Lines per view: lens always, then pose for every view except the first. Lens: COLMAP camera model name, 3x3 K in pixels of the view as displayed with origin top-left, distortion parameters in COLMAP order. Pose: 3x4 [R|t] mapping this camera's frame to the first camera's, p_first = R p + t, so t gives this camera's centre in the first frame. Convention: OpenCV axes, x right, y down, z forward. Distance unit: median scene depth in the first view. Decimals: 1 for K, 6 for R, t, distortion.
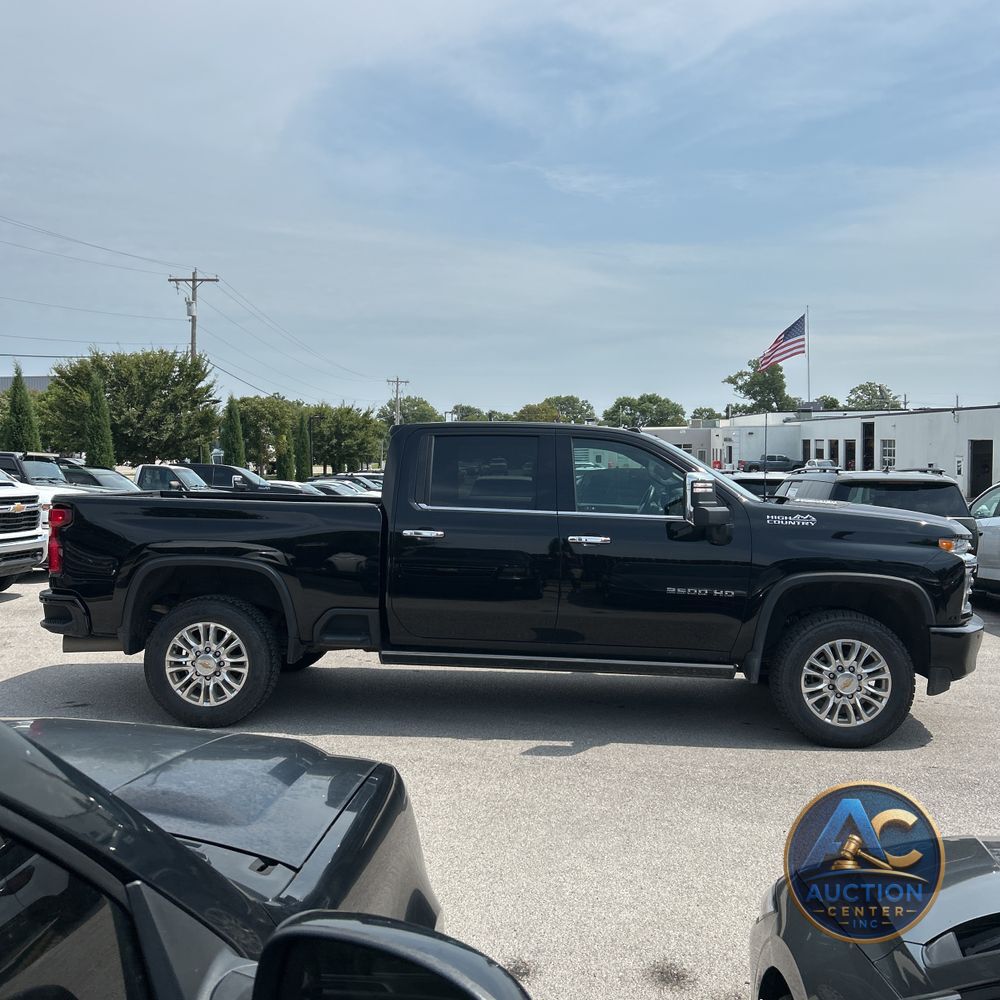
lens RADIAL K [[1003.3, 0, 497.0], [0, 1003.3, 495.7], [0, 0, 1]] dist [0.091668, -0.188787]
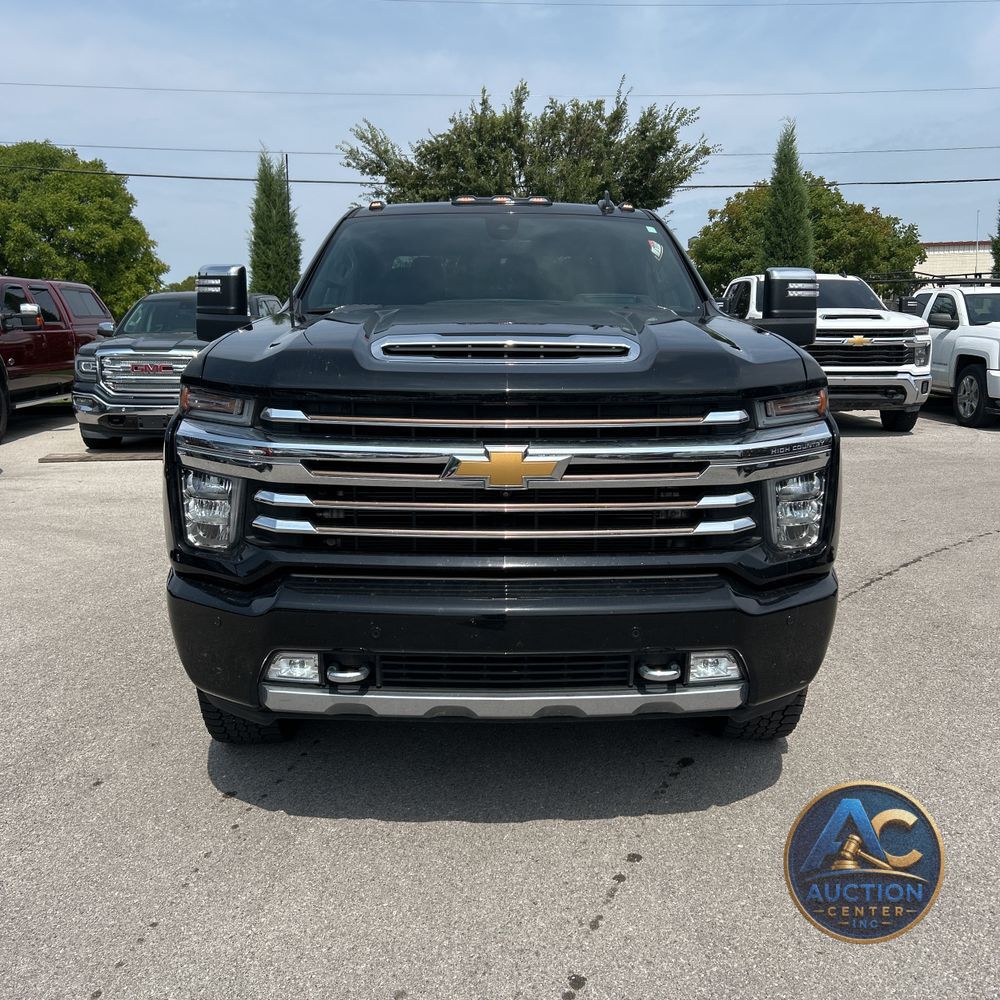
lens RADIAL K [[1003.3, 0, 497.0], [0, 1003.3, 495.7], [0, 0, 1]] dist [0.091668, -0.188787]
pose [[0.066447, 0.169944, -0.983211, 0.165177], [-0.030590, 0.985273, 0.168233, 0.001964], [0.997321, 0.018898, 0.070667, 0.201052]]
